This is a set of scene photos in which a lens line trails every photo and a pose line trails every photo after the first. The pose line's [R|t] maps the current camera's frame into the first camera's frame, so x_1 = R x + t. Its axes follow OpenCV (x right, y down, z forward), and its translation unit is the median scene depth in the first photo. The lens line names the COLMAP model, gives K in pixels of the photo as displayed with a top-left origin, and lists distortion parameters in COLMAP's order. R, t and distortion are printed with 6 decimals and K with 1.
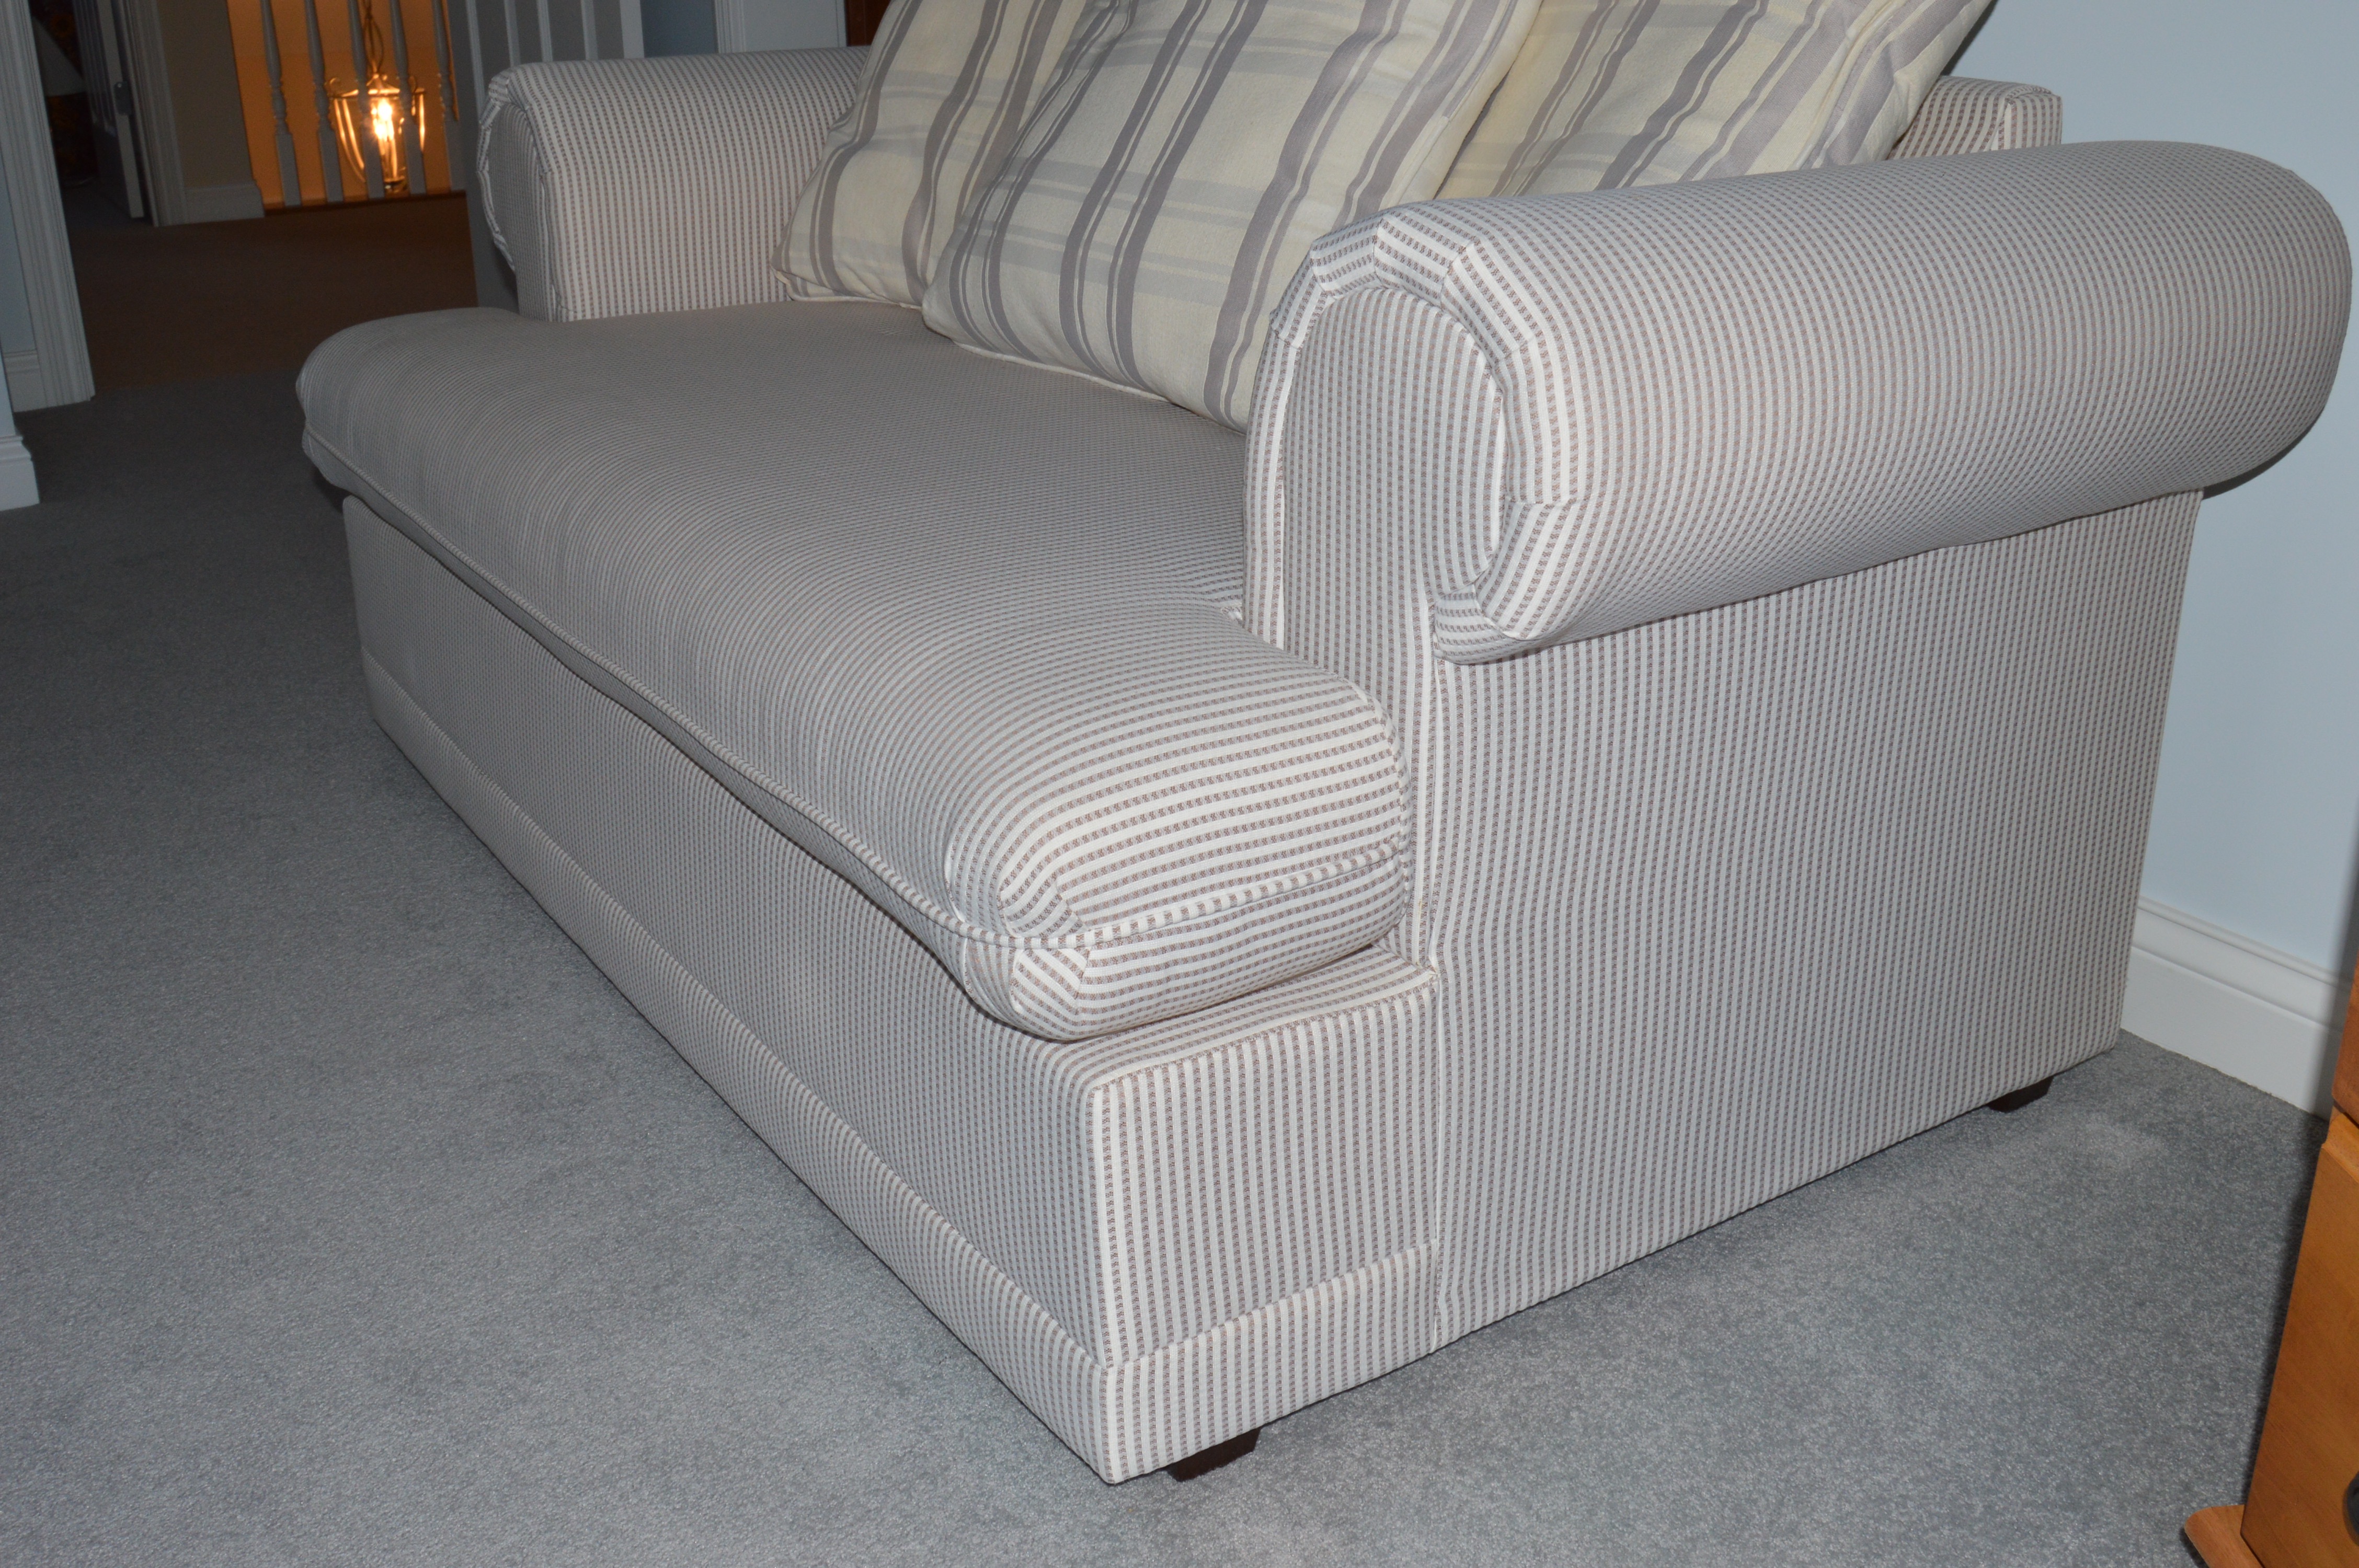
lens RADIAL K [[2277.0, 0, 1187.0], [0, 2277.0, 780.0], [0, 0, 1]] dist [-0.015972, 0.000000]
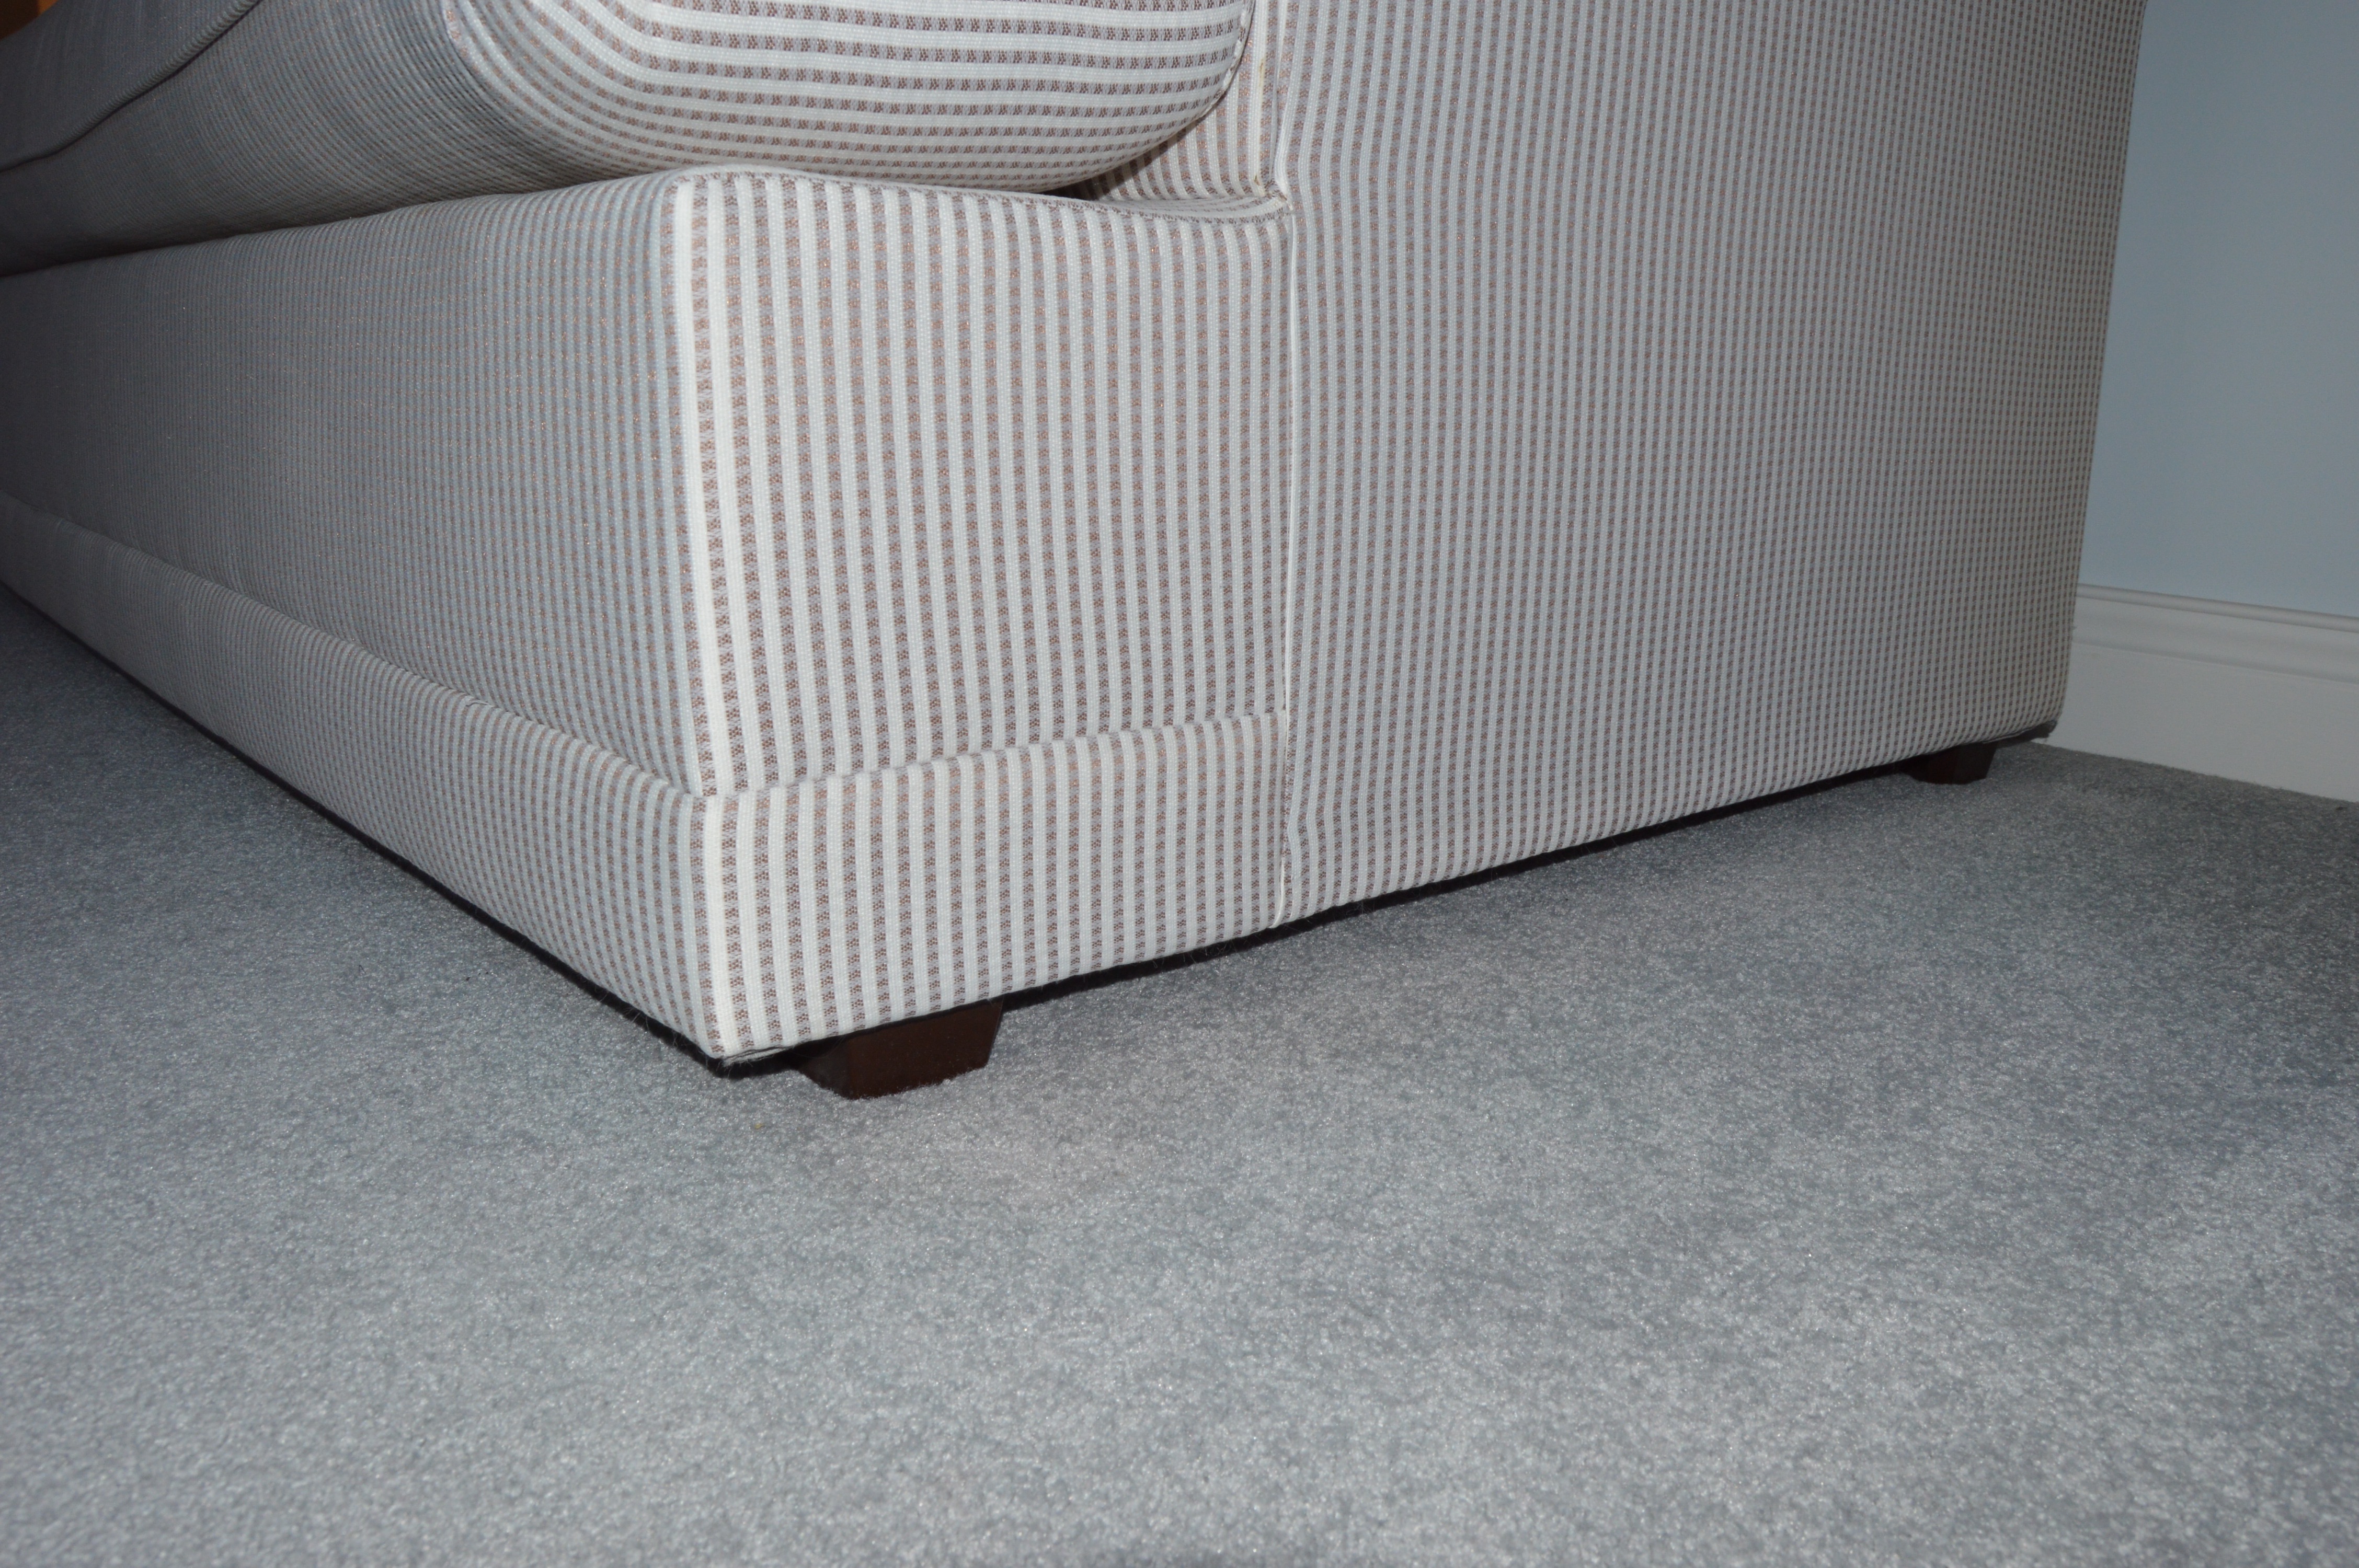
lens RADIAL K [[1869.5, 0, 1167.9], [0, 1869.5, 783.0], [0, 0, 1]] dist [-0.058202, 0.007382]
pose [[0.991577, 0.002074, 0.129504, 0.014605], [0.016695, 0.989484, -0.143673, 0.304996], [-0.128441, 0.144625, 0.981115, 0.539533]]
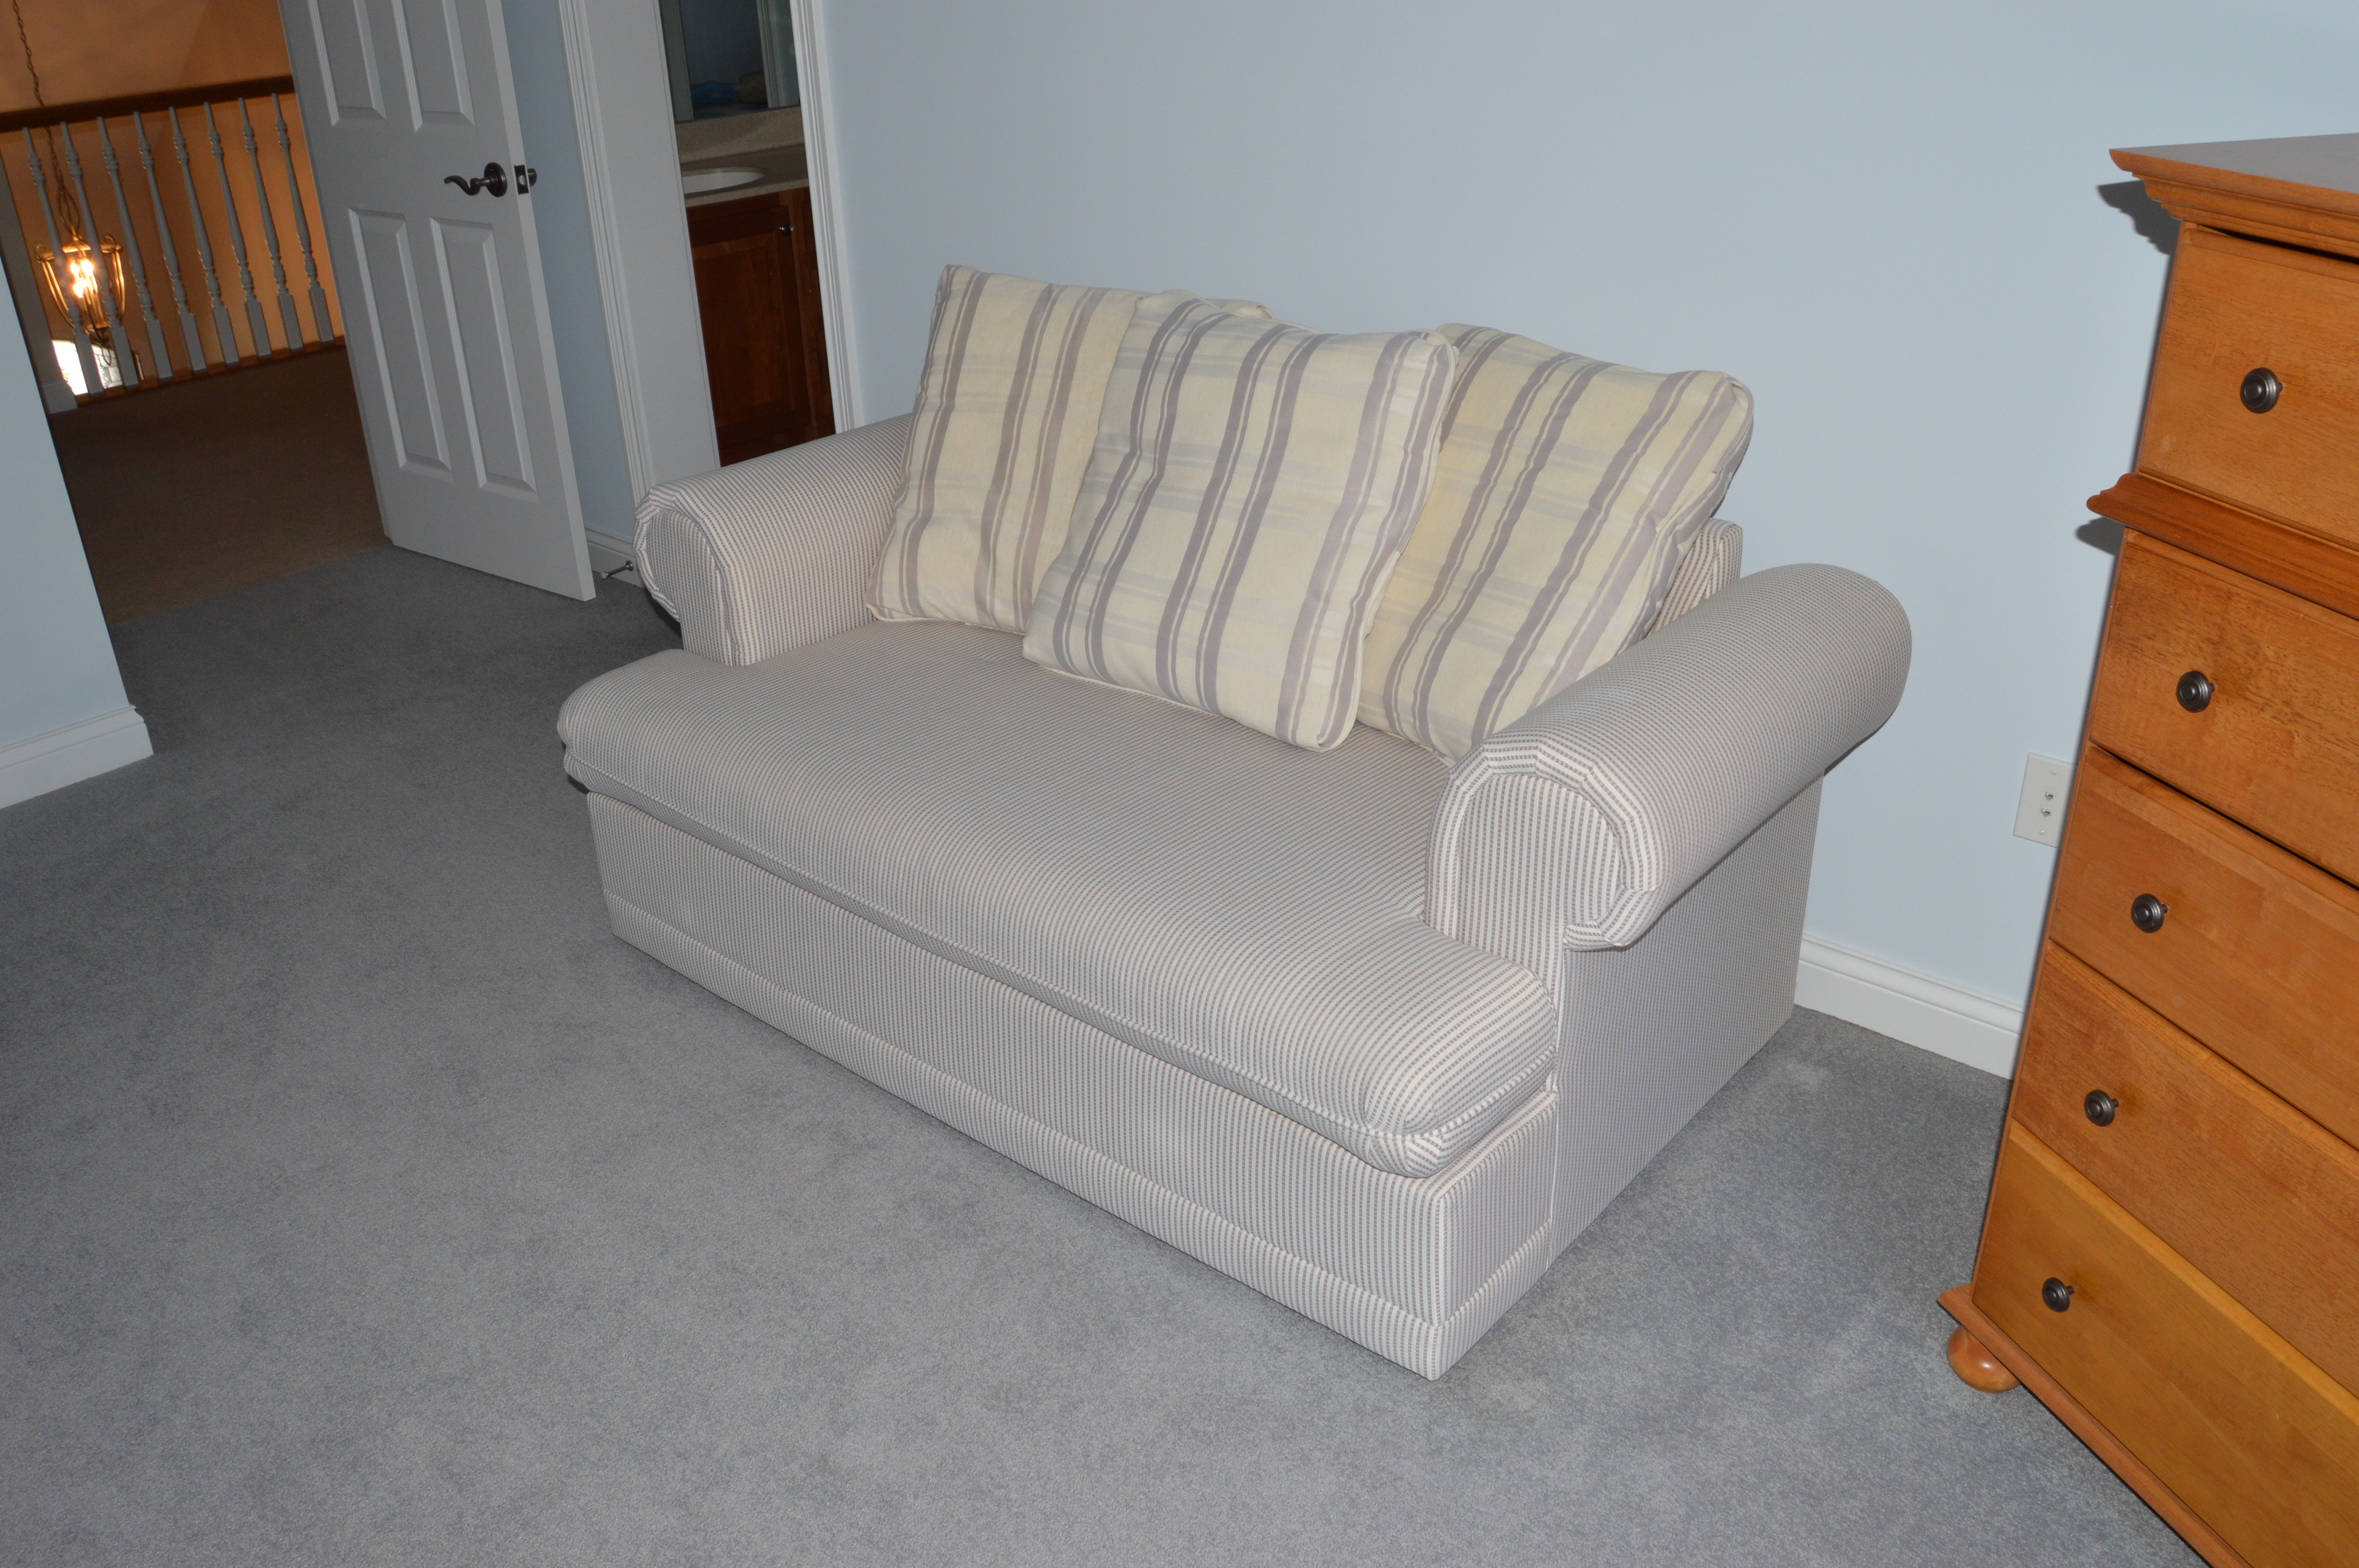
lens RADIAL K [[1869.5, 0, 1180.7], [0, 1869.5, 791.2], [0, 0, 1]] dist [-0.058202, 0.007382]
pose [[0.961995, -0.138012, 0.235622, -0.533755], [0.119362, 0.988604, 0.091728, -0.351744], [-0.245597, -0.060118, 0.967506, -0.437447]]
